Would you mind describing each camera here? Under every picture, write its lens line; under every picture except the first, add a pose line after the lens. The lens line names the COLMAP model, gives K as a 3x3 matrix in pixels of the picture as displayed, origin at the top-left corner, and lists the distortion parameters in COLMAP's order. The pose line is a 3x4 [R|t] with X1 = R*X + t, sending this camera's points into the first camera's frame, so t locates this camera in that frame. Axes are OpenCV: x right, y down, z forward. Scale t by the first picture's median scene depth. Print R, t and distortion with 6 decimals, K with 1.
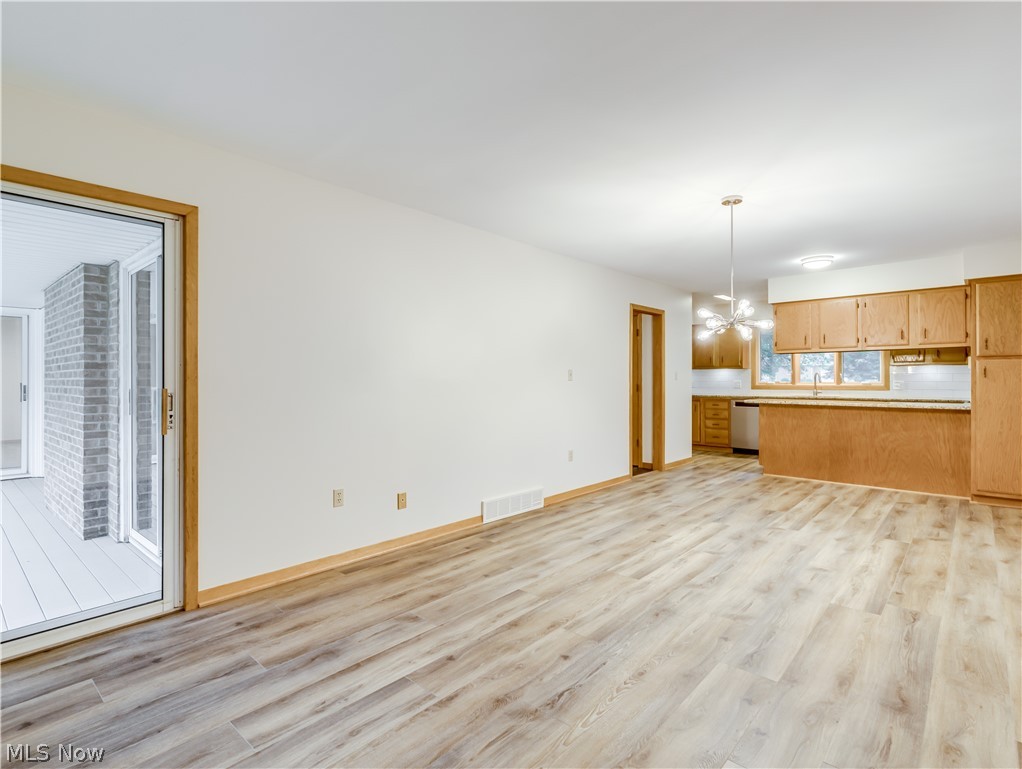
lens RADIAL K [[513.3, 0, 513.5], [0, 513.3, 377.7], [0, 0, 1]] dist [0.000515, -0.000418]
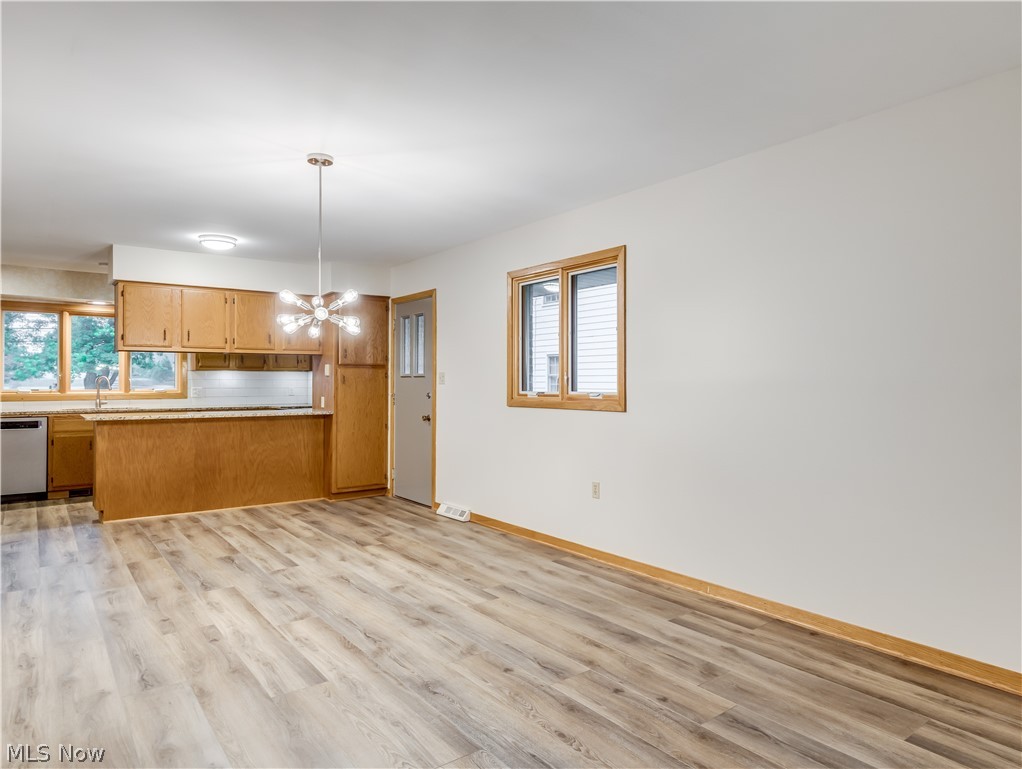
lens RADIAL K [[638.8, 0, 513.4], [0, 638.8, 387.5], [0, 0, 1]] dist [0.001922, 0.000171]
pose [[0.189649, -0.005356, 0.981837, -0.422659], [-0.002525, 0.999979, 0.005942, -0.003545], [-0.981849, -0.003606, 0.189632, 0.461643]]
